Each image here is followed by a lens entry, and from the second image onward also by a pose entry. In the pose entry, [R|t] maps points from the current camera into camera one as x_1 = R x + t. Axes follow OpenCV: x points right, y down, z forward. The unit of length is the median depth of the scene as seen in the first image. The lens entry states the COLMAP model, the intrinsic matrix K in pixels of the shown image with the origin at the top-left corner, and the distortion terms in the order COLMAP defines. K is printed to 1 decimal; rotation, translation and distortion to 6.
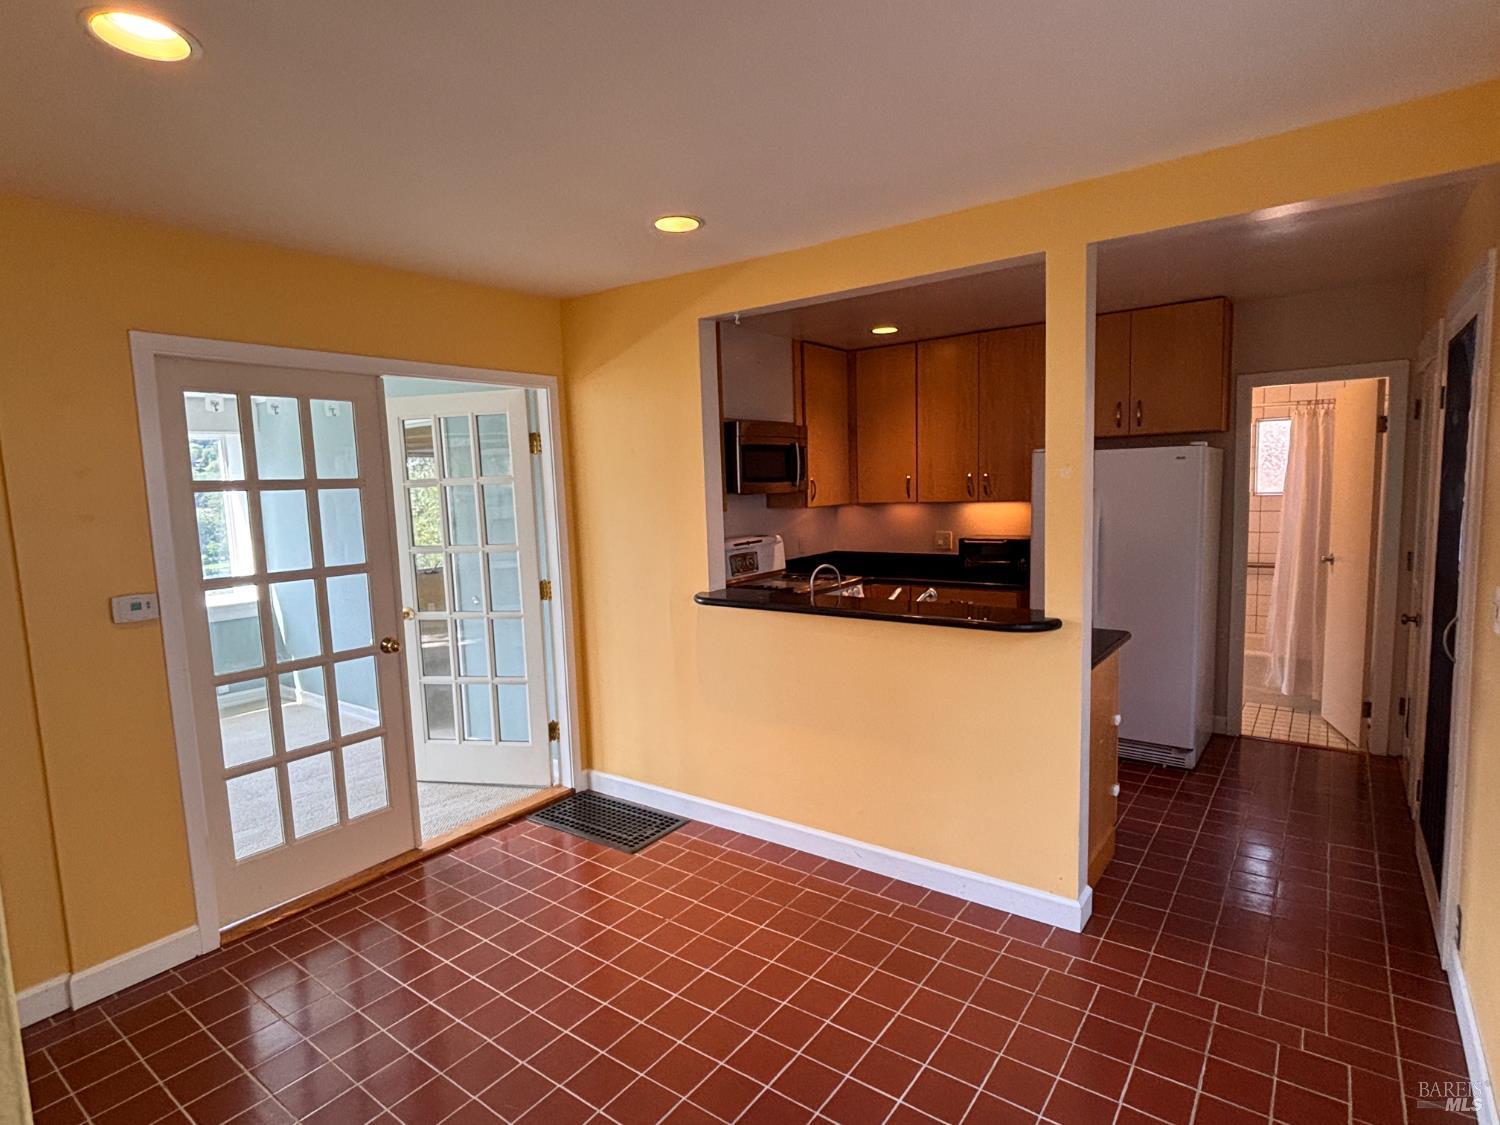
lens RADIAL K [[793.4, 0, 724.9], [0, 793.4, 570.3], [0, 0, 1]] dist [0.002084, 0.000093]
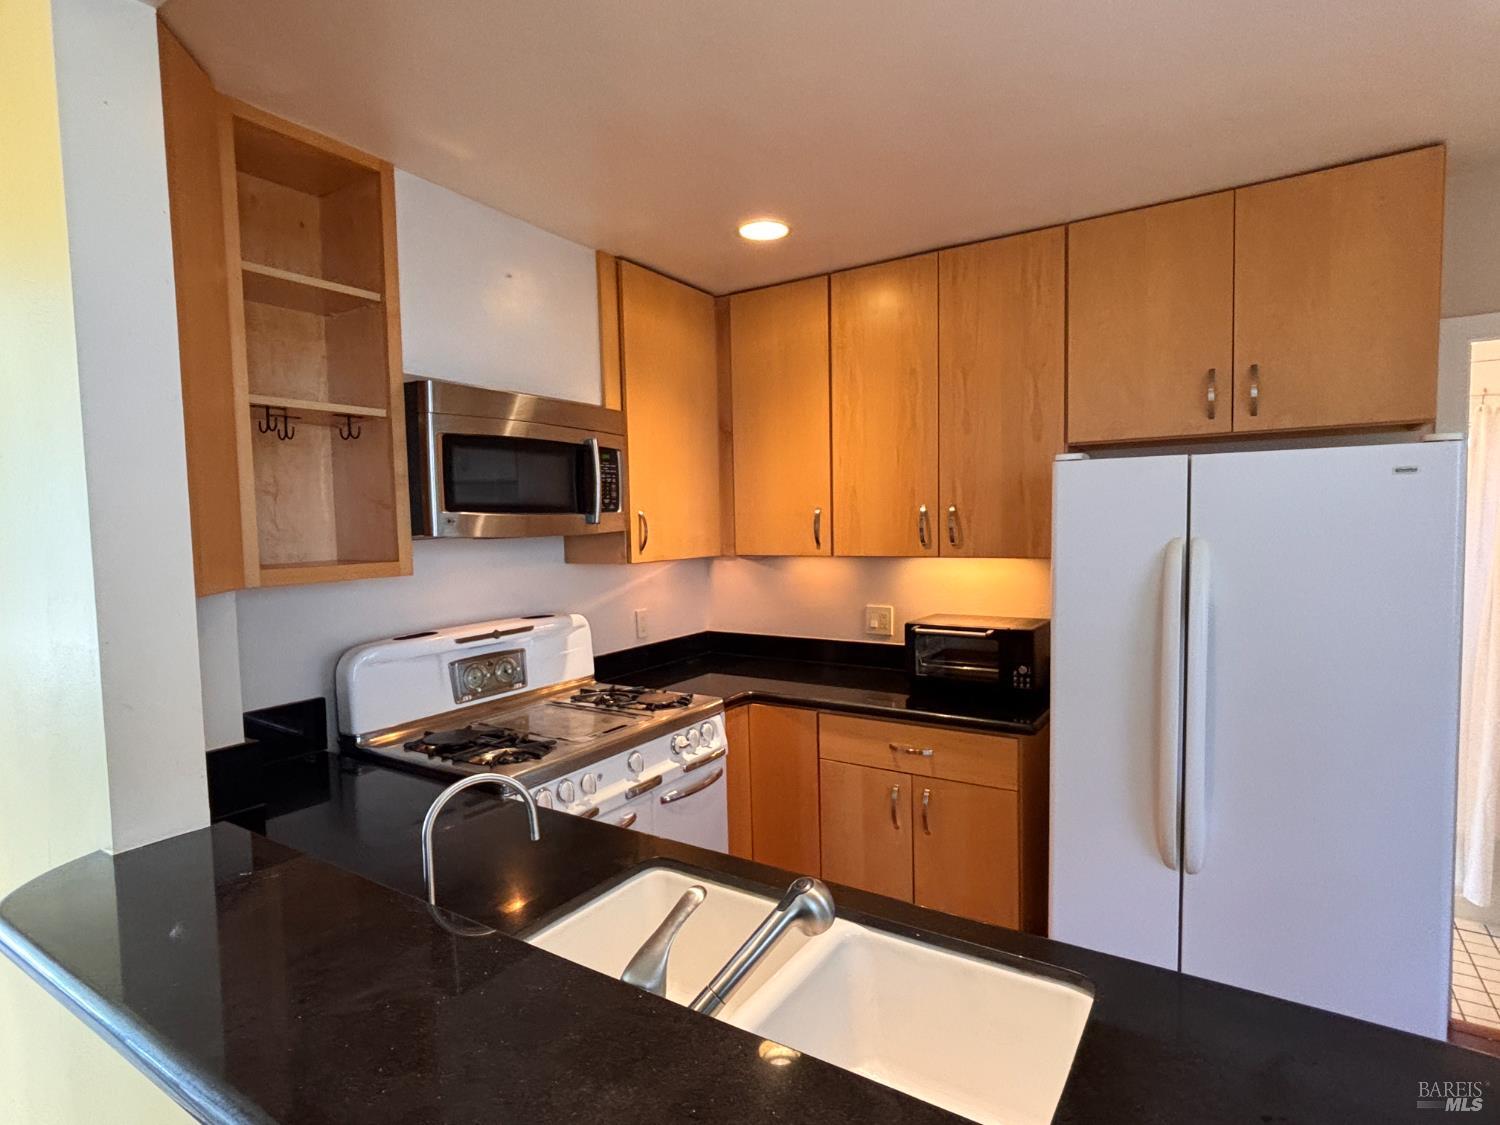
lens RADIAL K [[783.6, 0, 750.0], [0, 783.6, 562.5], [0, 0, 1]] dist [-0.001606, -0.000331]
pose [[0.995898, 0.010358, 0.089890, 0.139177], [-0.004930, 0.998162, -0.060395, -0.048942], [-0.090350, 0.059705, 0.994119, 0.468837]]
